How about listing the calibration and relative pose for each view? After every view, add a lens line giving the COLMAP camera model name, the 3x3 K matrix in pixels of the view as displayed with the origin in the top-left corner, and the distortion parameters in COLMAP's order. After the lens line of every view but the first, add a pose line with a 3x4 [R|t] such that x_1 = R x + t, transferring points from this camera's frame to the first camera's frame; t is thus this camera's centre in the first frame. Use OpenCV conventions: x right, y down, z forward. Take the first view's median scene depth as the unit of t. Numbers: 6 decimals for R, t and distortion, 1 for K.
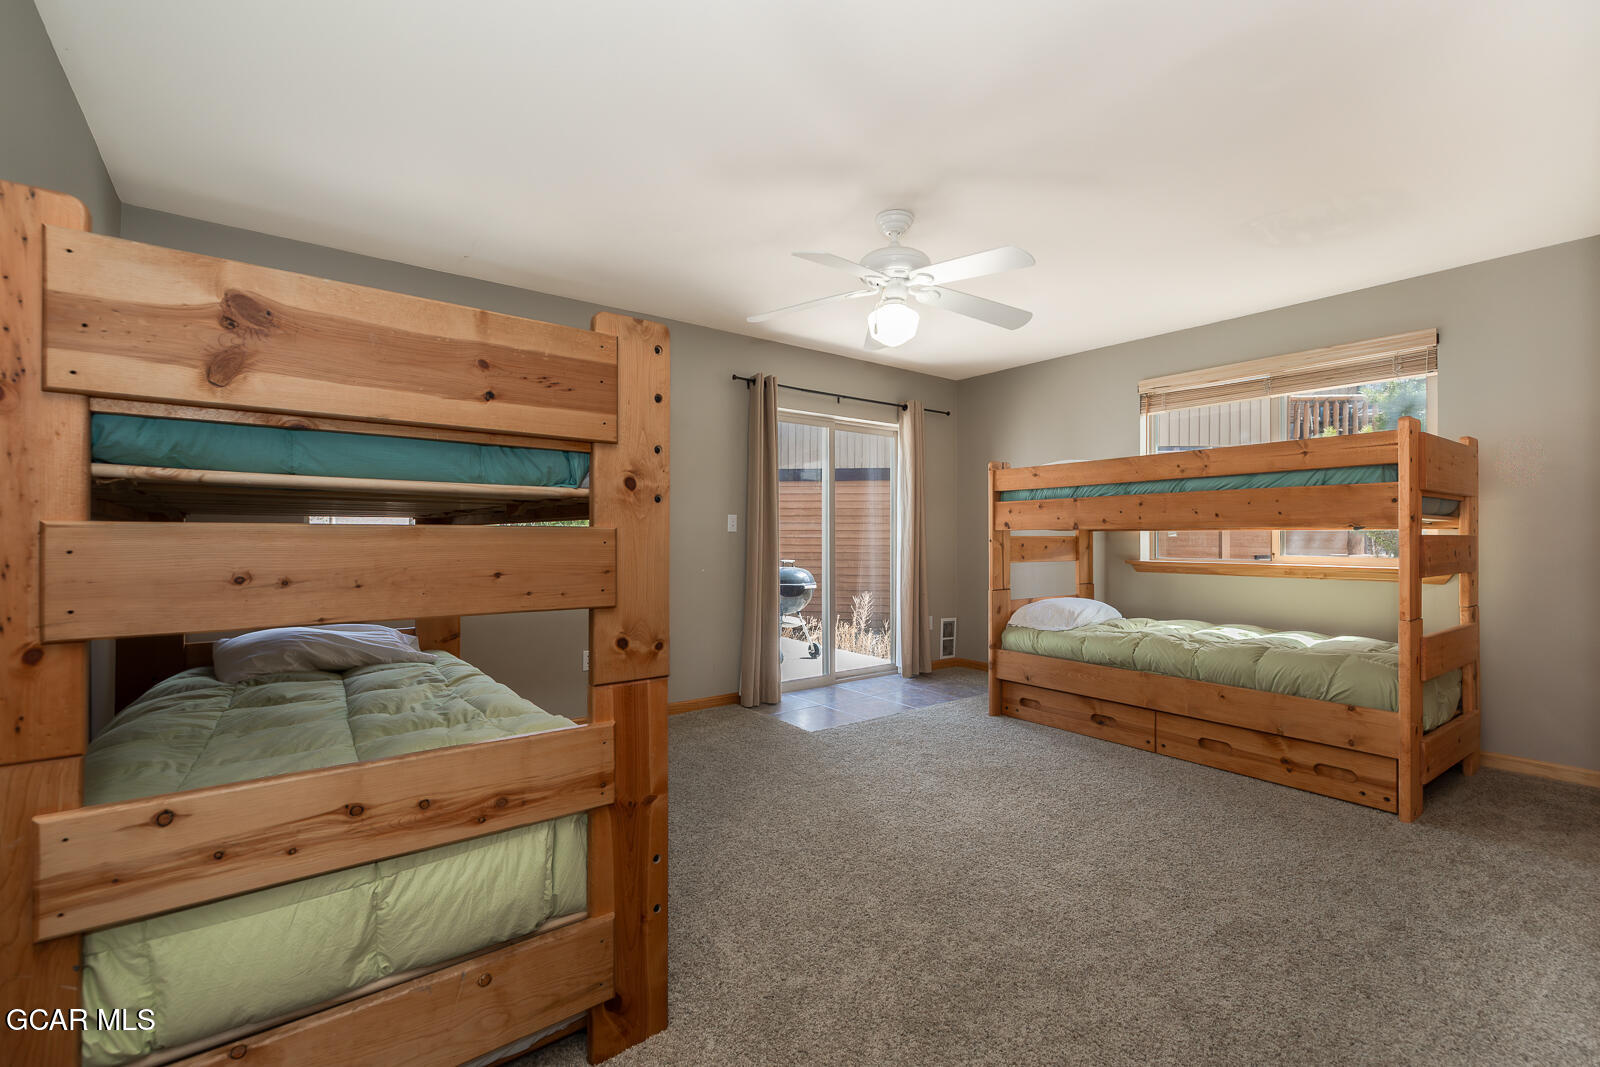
lens RADIAL K [[715.0, 0, 773.3], [0, 715.0, 539.3], [0, 0, 1]] dist [0.001850, -0.000540]
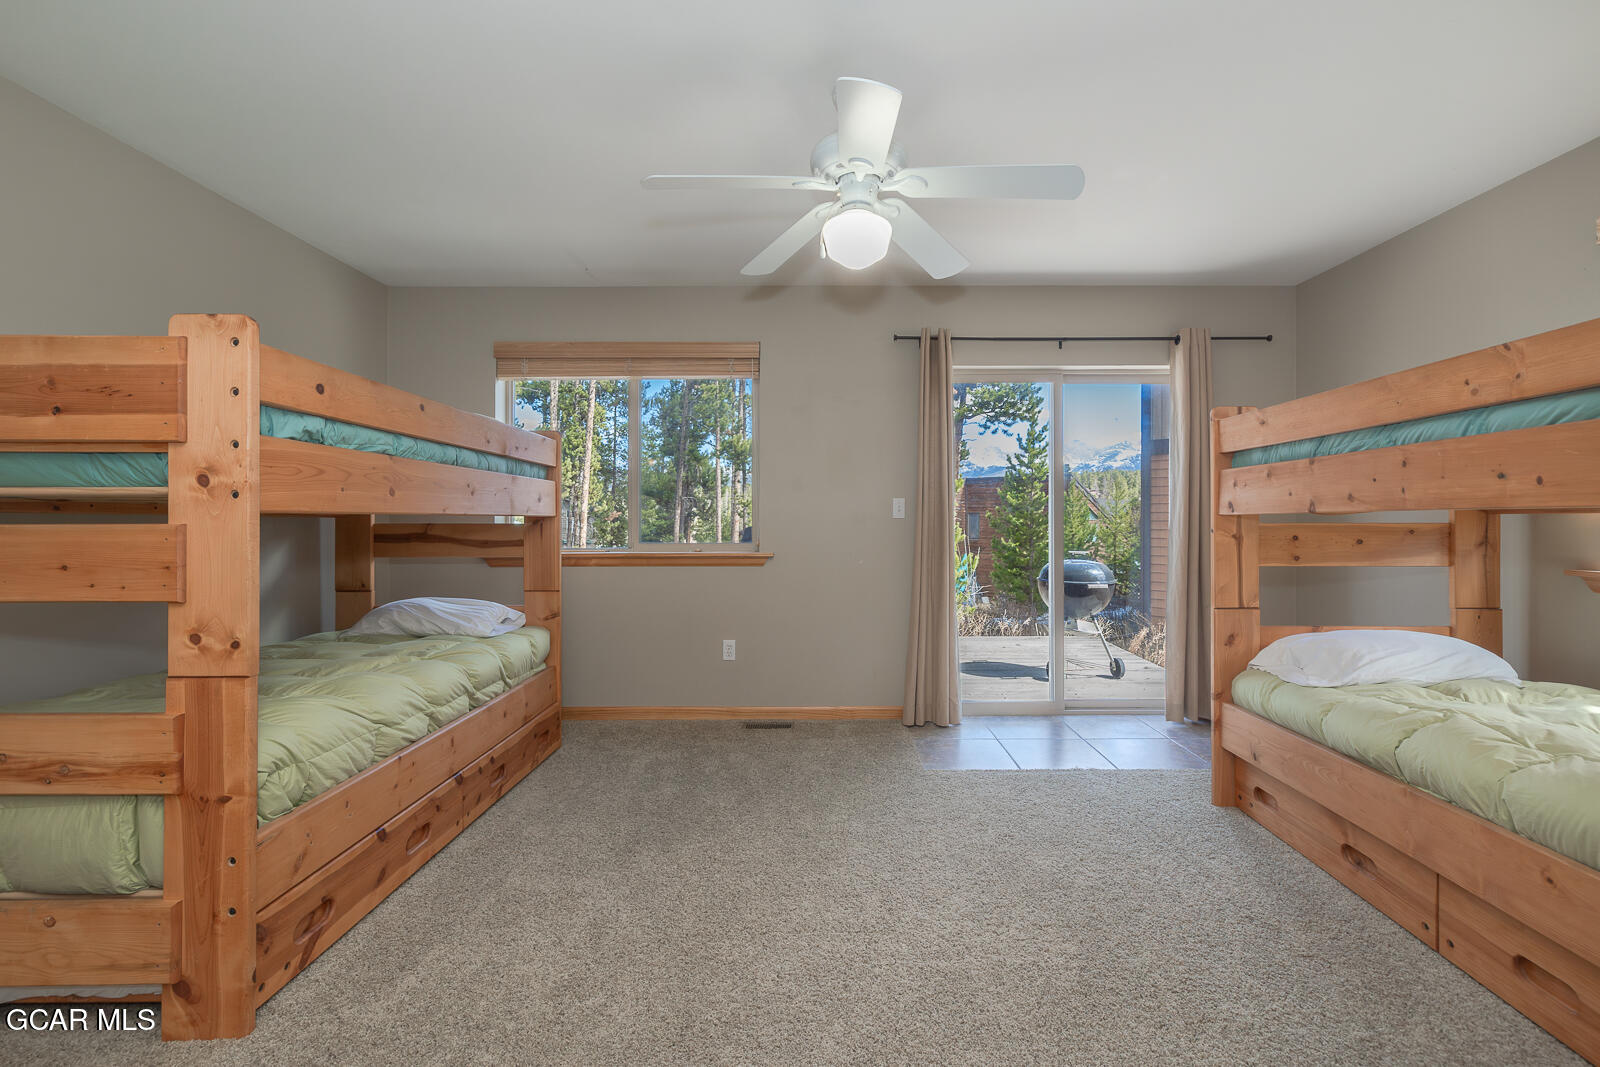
lens RADIAL K [[715.0, 0, 800.4], [0, 715.0, 525.8], [0, 0, 1]] dist [0.001850, -0.000540]
pose [[0.792126, 0.001228, -0.610356, 0.487164], [0.002262, 0.999985, 0.004947, -0.007820], [0.610353, -0.005300, 0.792112, 0.323679]]
